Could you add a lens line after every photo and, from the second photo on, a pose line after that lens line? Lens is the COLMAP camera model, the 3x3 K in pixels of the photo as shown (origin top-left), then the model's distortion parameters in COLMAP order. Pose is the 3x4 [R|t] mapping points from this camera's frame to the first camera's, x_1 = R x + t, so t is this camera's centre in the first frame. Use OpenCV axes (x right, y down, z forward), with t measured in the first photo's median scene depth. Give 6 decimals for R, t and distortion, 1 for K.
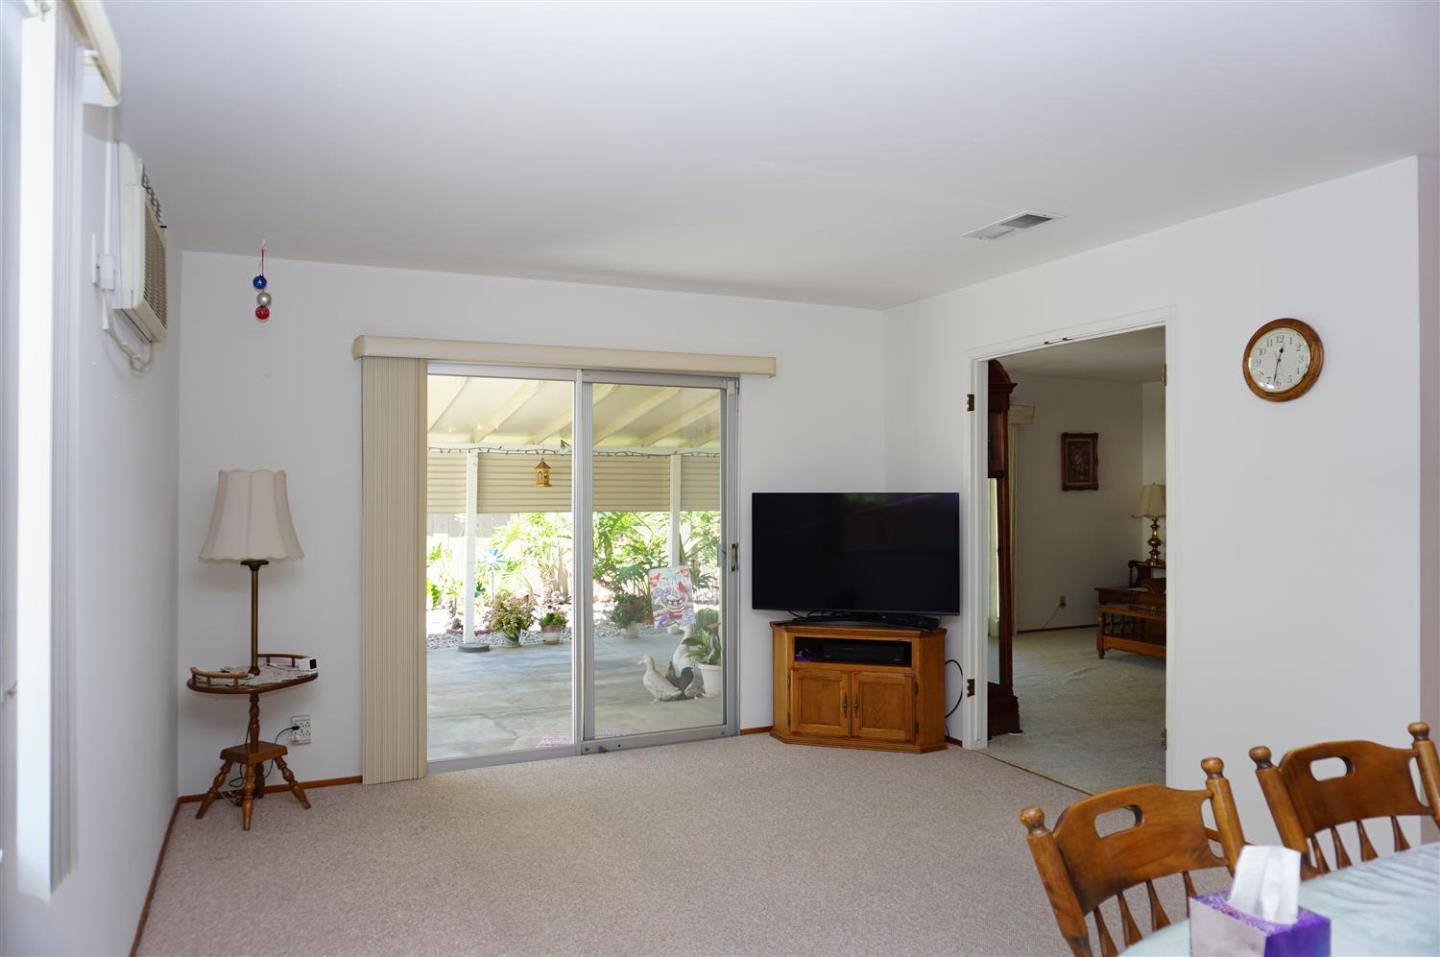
lens RADIAL K [[982.2, 0, 720.0], [0, 982.2, 478.5], [0, 0, 1]] dist [-0.010570, -0.000598]
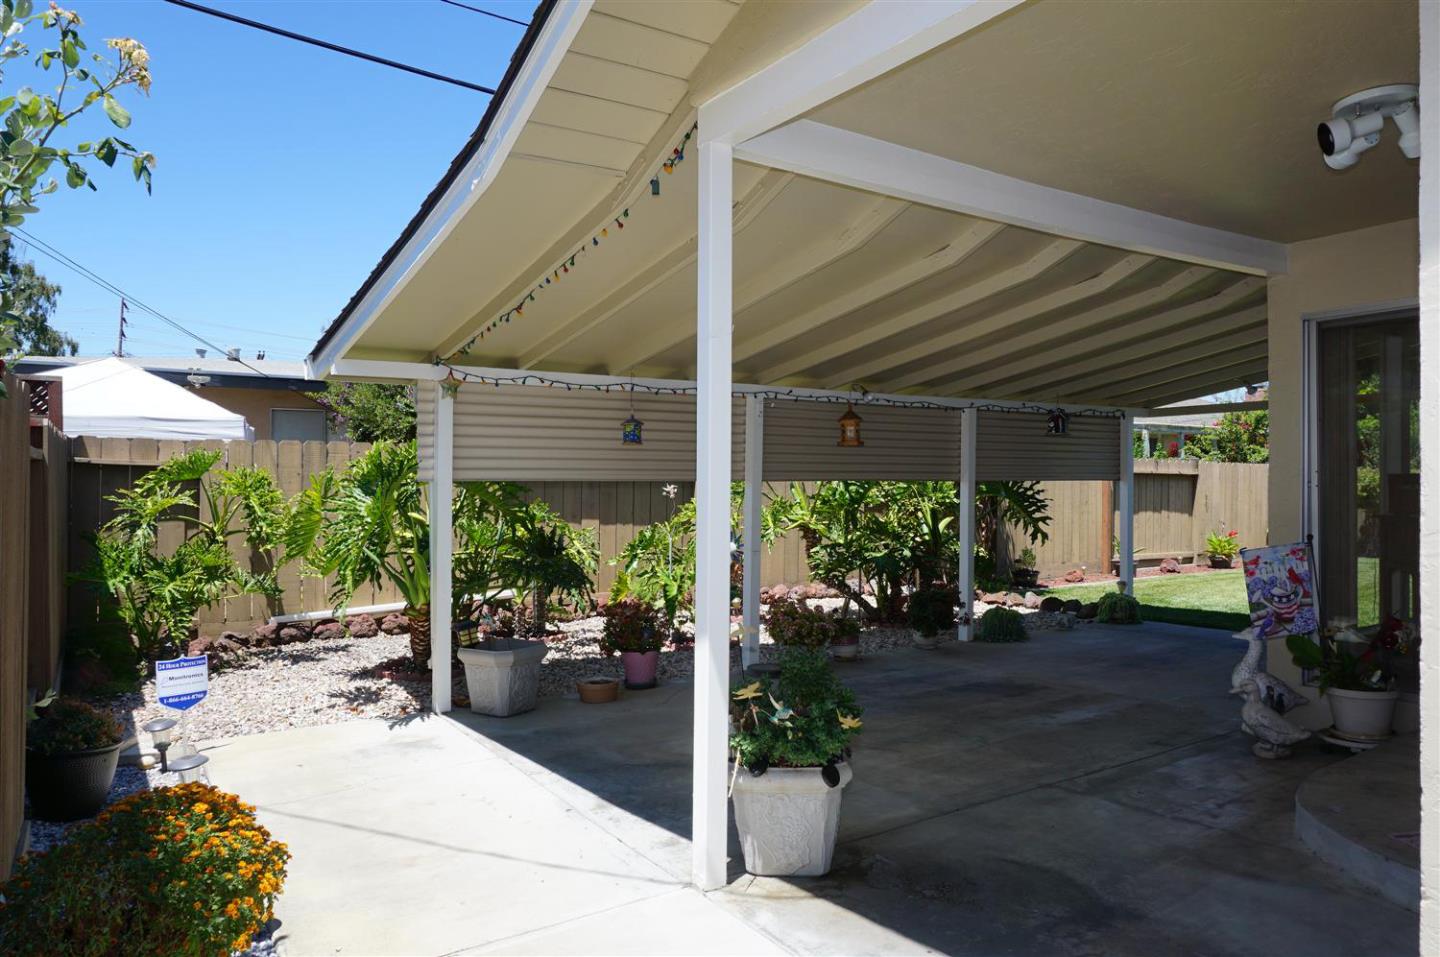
lens RADIAL K [[982.2, 0, 720.0], [0, 982.2, 478.5], [0, 0, 1]] dist [-0.010570, -0.000598]
pose [[0.988179, -0.004323, 0.153246, -0.758999], [0.004218, 0.999991, 0.001006, 0.060967], [-0.153249, -0.000348, 0.988188, 0.579526]]
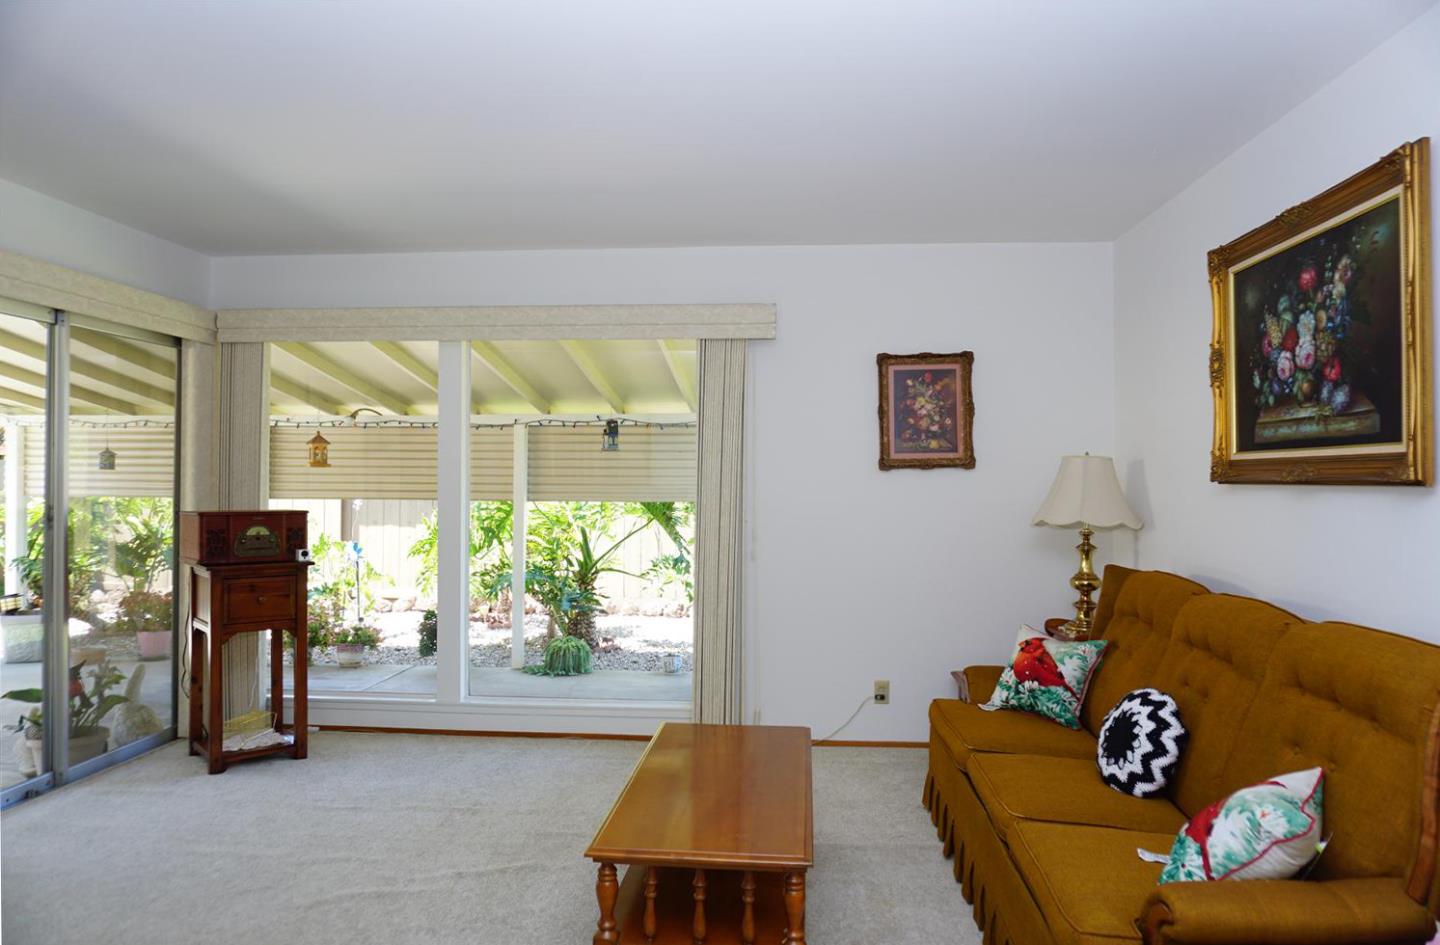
lens RADIAL K [[978.4, 0, 720.0], [0, 978.4, 472.5], [0, 0, 1]] dist [-0.033347, 0.001907]
pose [[0.863501, -0.000023, -0.504348, 0.959177], [-0.001678, 0.999994, -0.002918, 0.028080], [0.504345, 0.003366, 0.863496, 0.959111]]
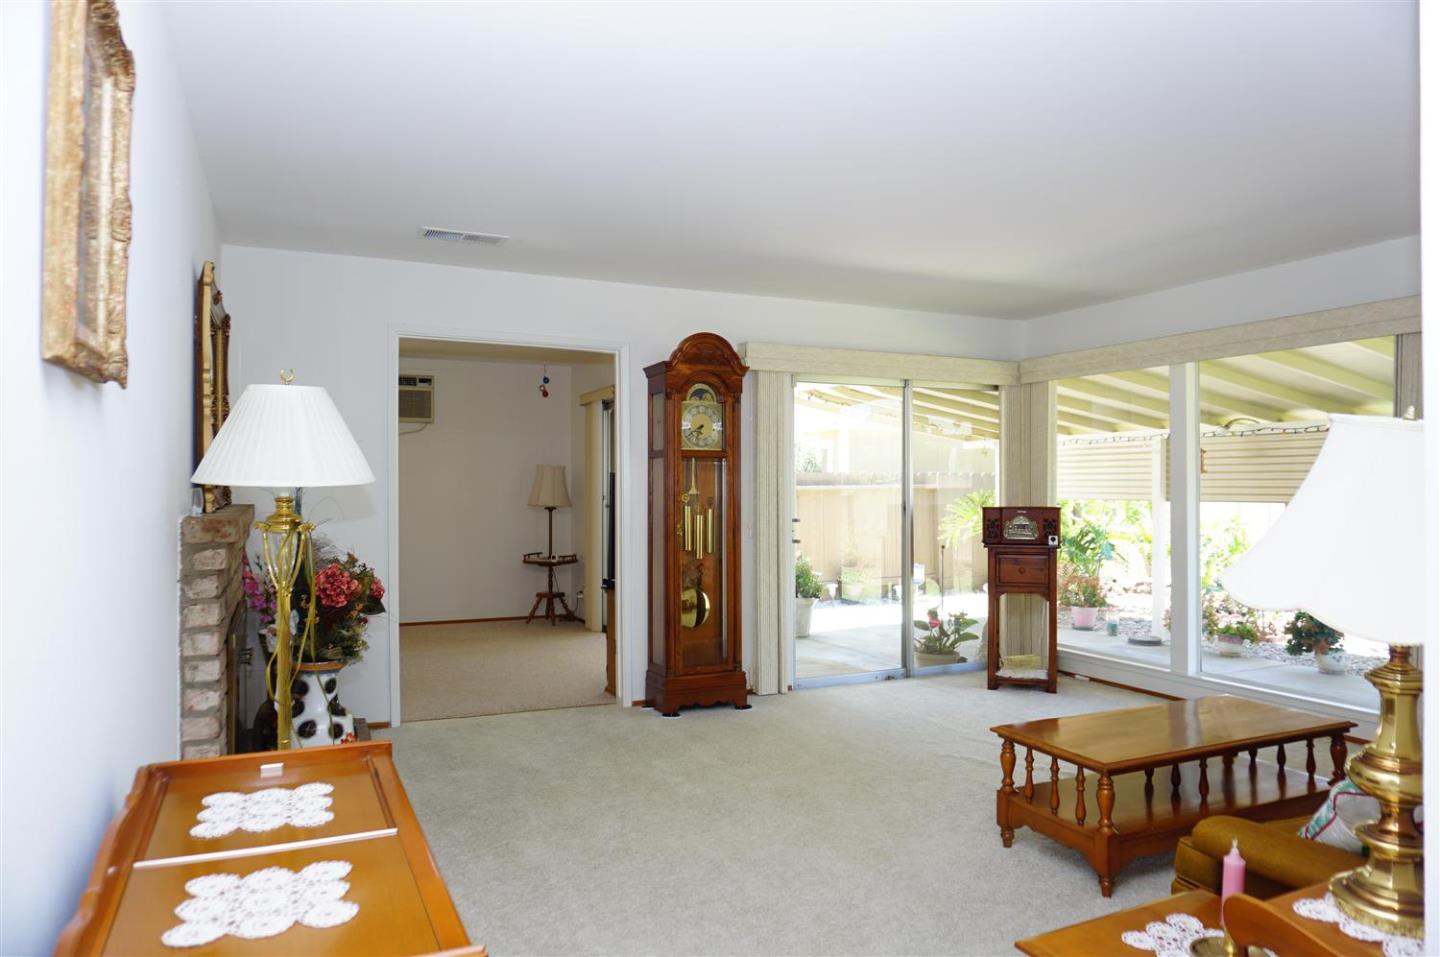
lens RADIAL K [[982.2, 0, 720.0], [0, 982.2, 478.5], [0, 0, 1]] dist [-0.010570, -0.000598]
pose [[-0.017130, -0.007643, -0.999824, 1.384598], [0.007544, 0.999941, -0.007773, 0.032486], [0.999825, -0.007676, -0.017072, 1.148830]]
